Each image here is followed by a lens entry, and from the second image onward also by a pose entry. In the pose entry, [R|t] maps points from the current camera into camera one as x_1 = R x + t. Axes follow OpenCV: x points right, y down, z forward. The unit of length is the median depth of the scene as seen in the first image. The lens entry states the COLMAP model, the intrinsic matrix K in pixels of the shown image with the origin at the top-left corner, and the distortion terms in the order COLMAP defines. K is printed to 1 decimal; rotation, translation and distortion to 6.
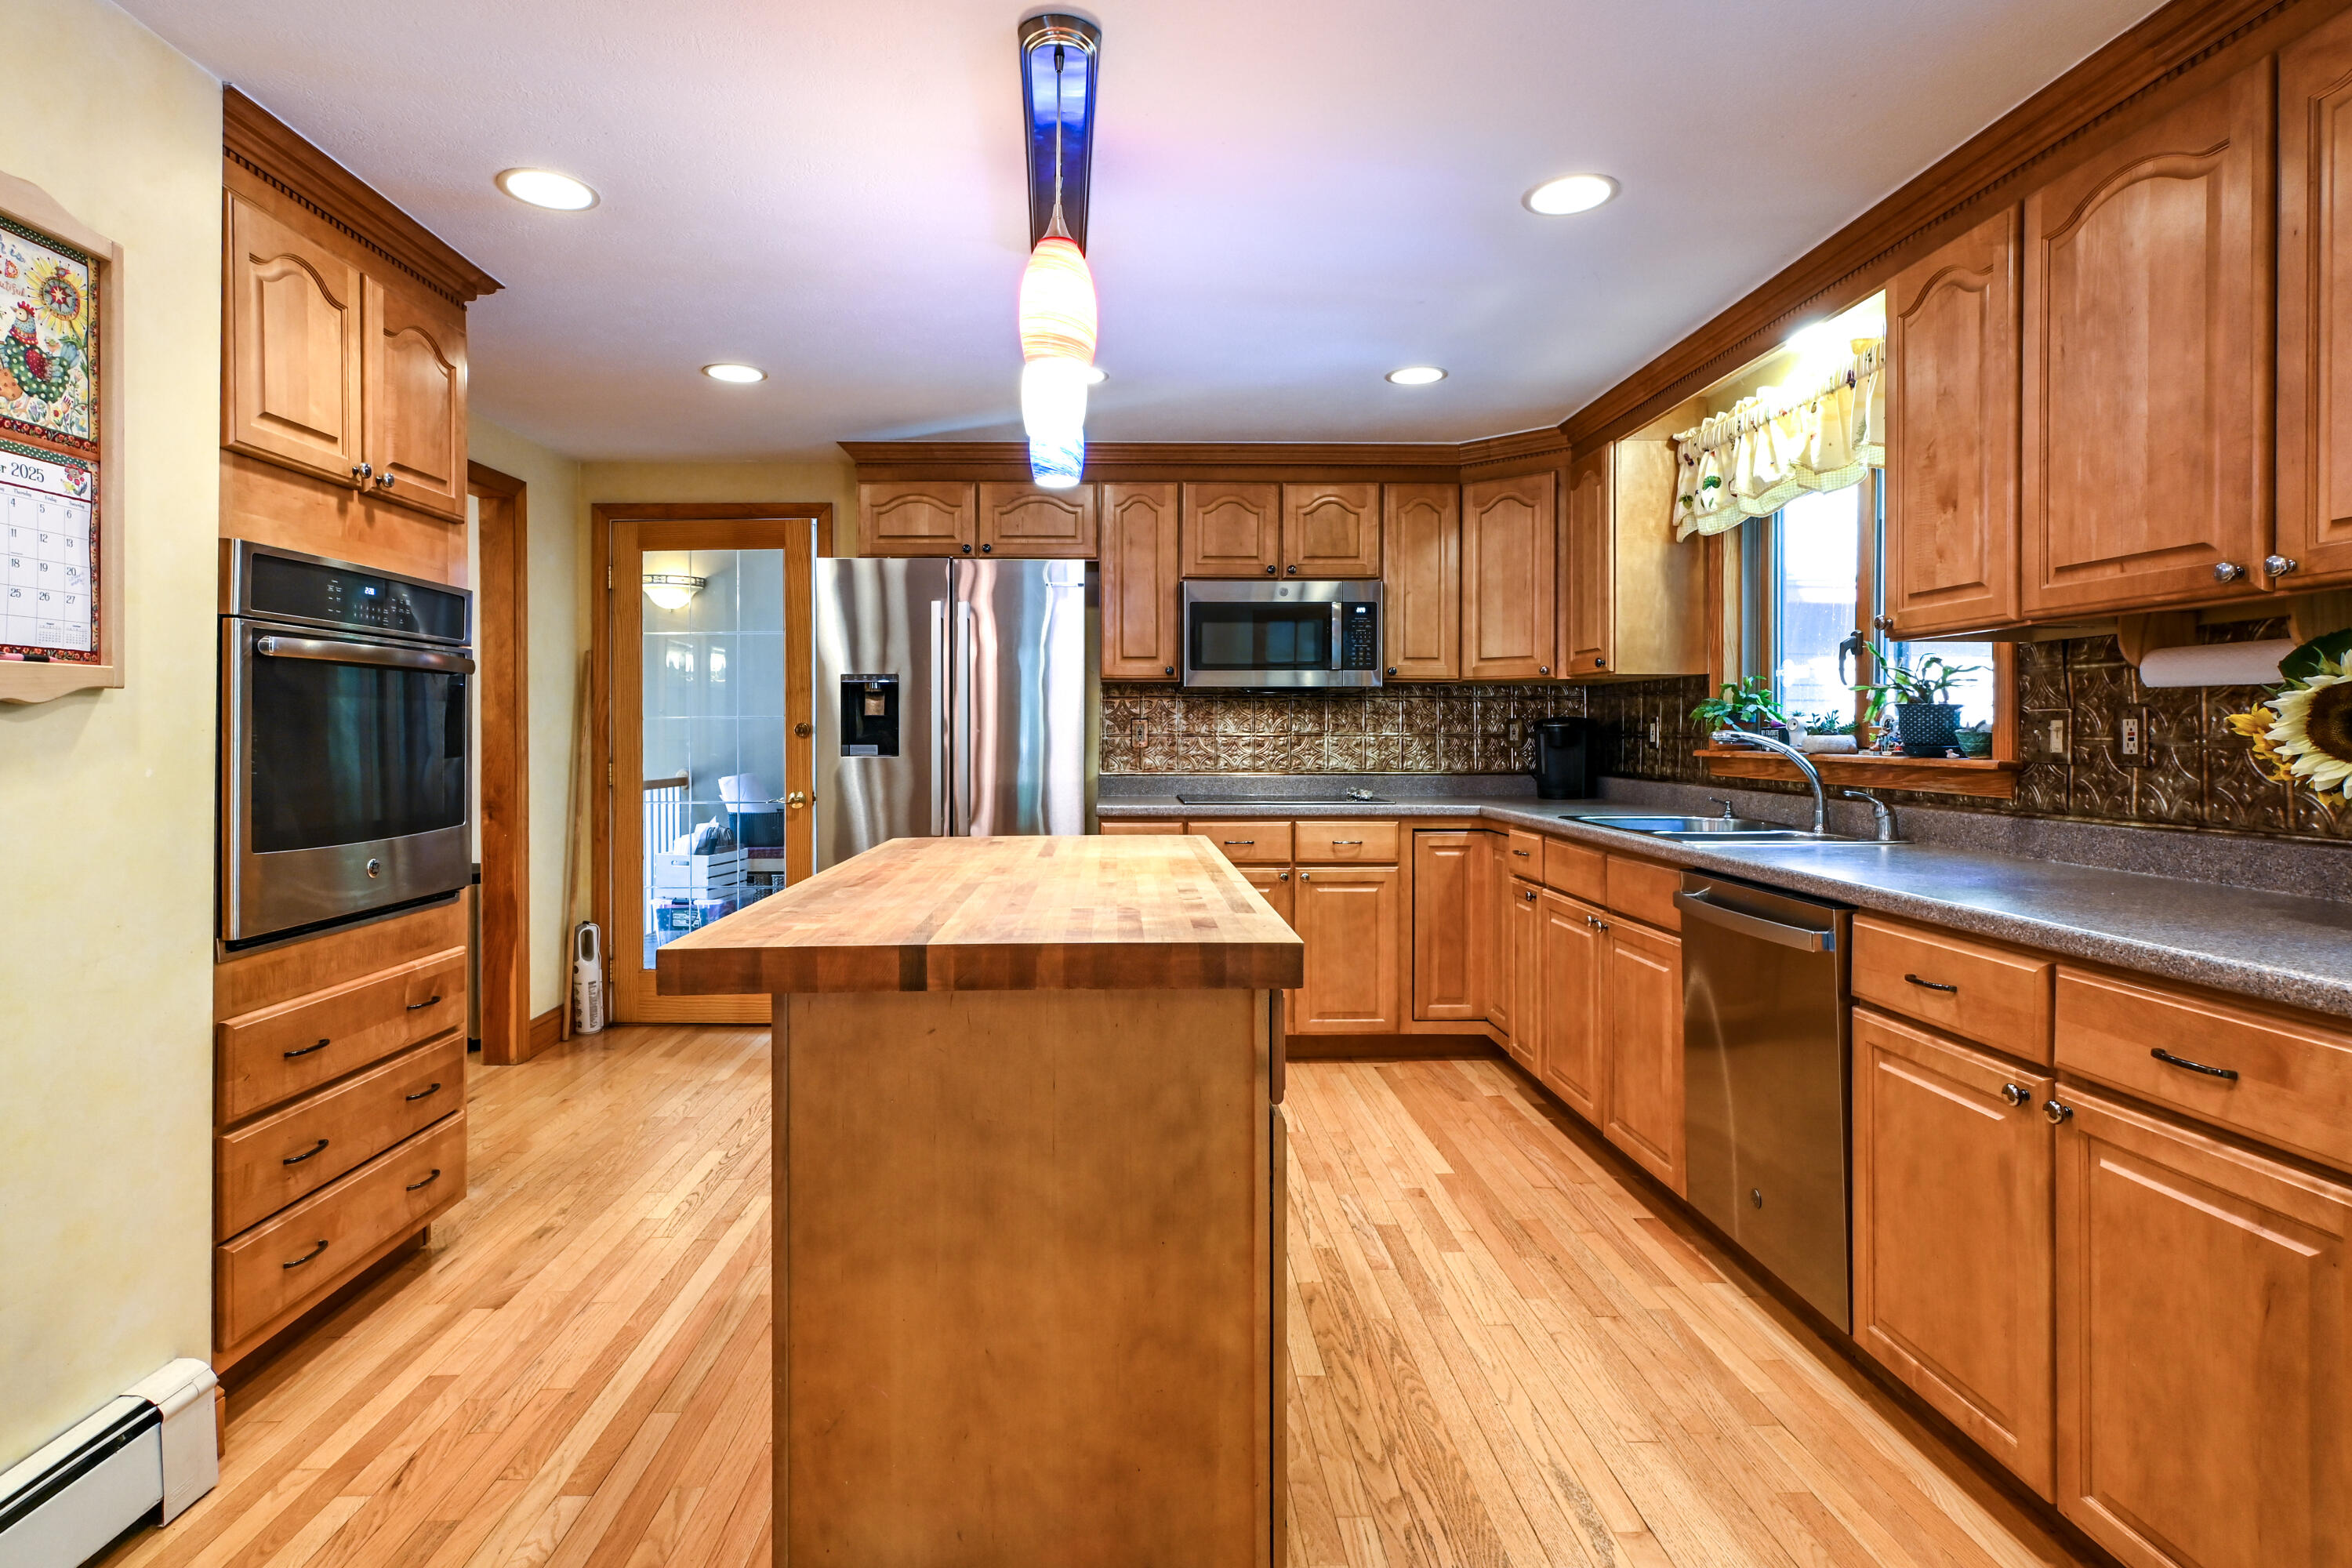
lens RADIAL K [[1202.1, 0, 1150.7], [0, 1202.1, 739.6], [0, 0, 1]] dist [0.001284, 0.000102]
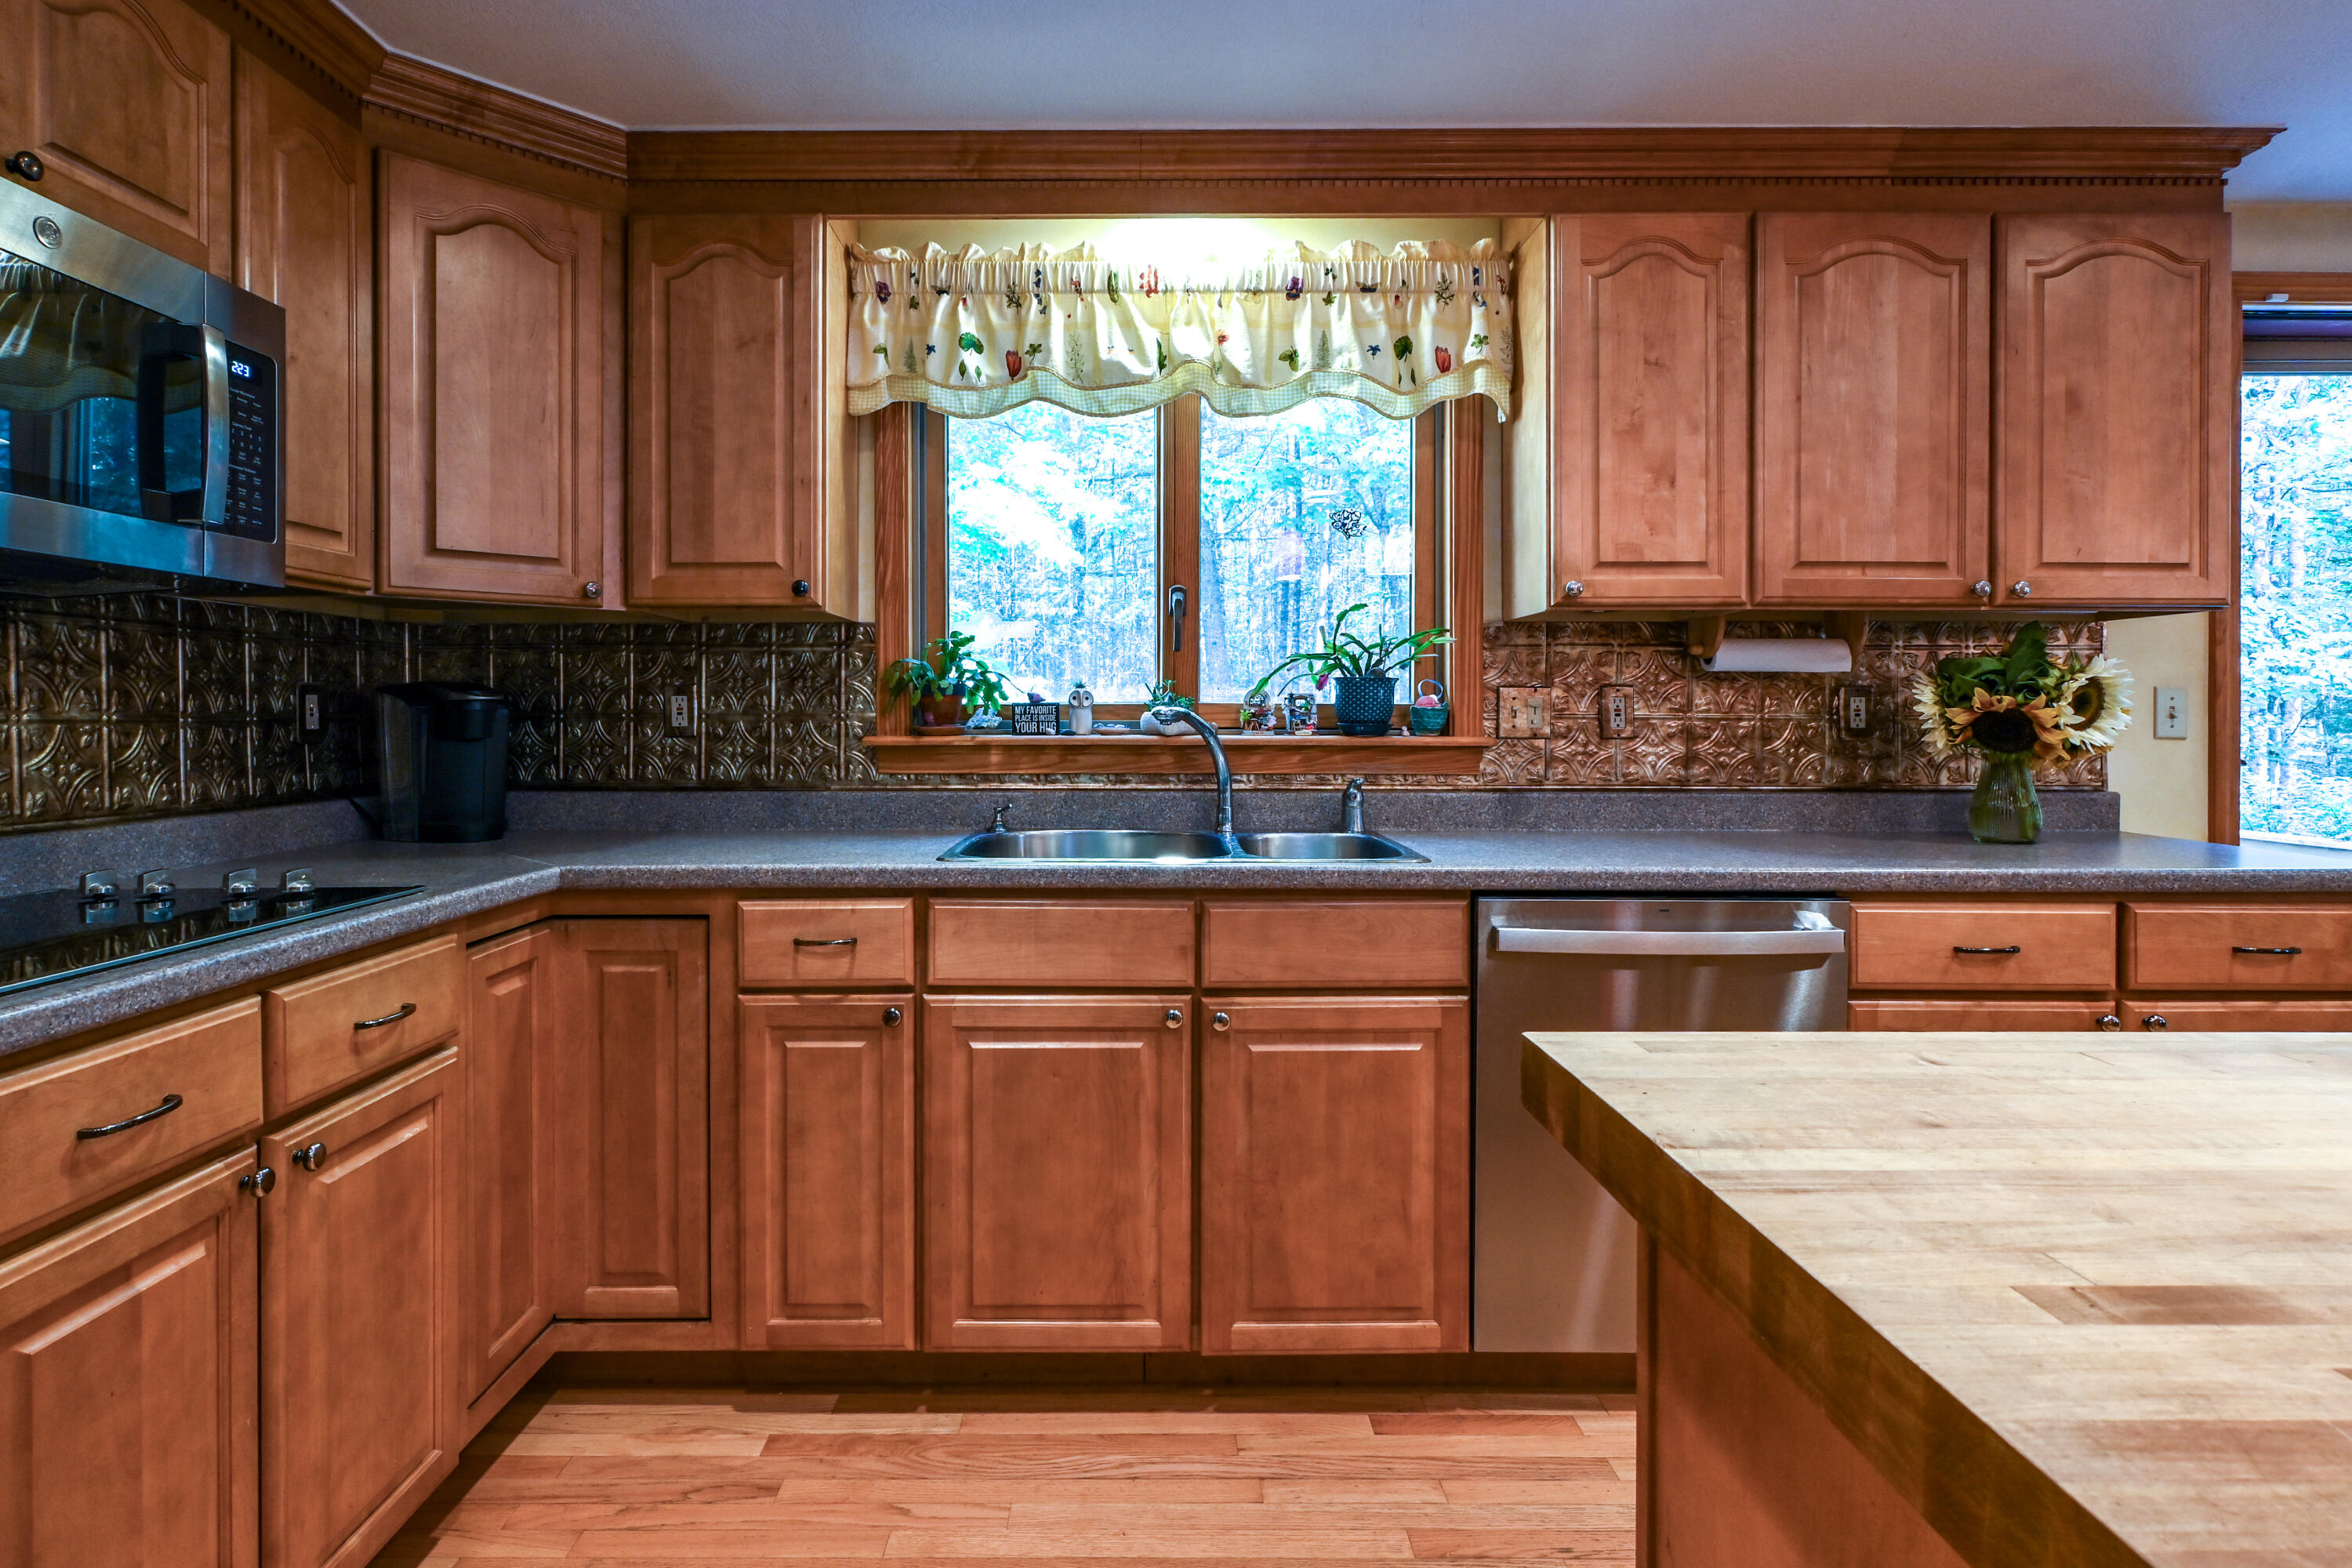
lens RADIAL K [[1221.9, 0, 1172.3], [0, 1221.9, 718.9], [0, 0, 1]] dist [-0.002081, -0.000430]
pose [[0.030076, -0.006171, 0.999529, -0.223607], [0.008584, 0.999946, 0.005916, -0.004490], [-0.999511, 0.008402, 0.030127, 0.869126]]
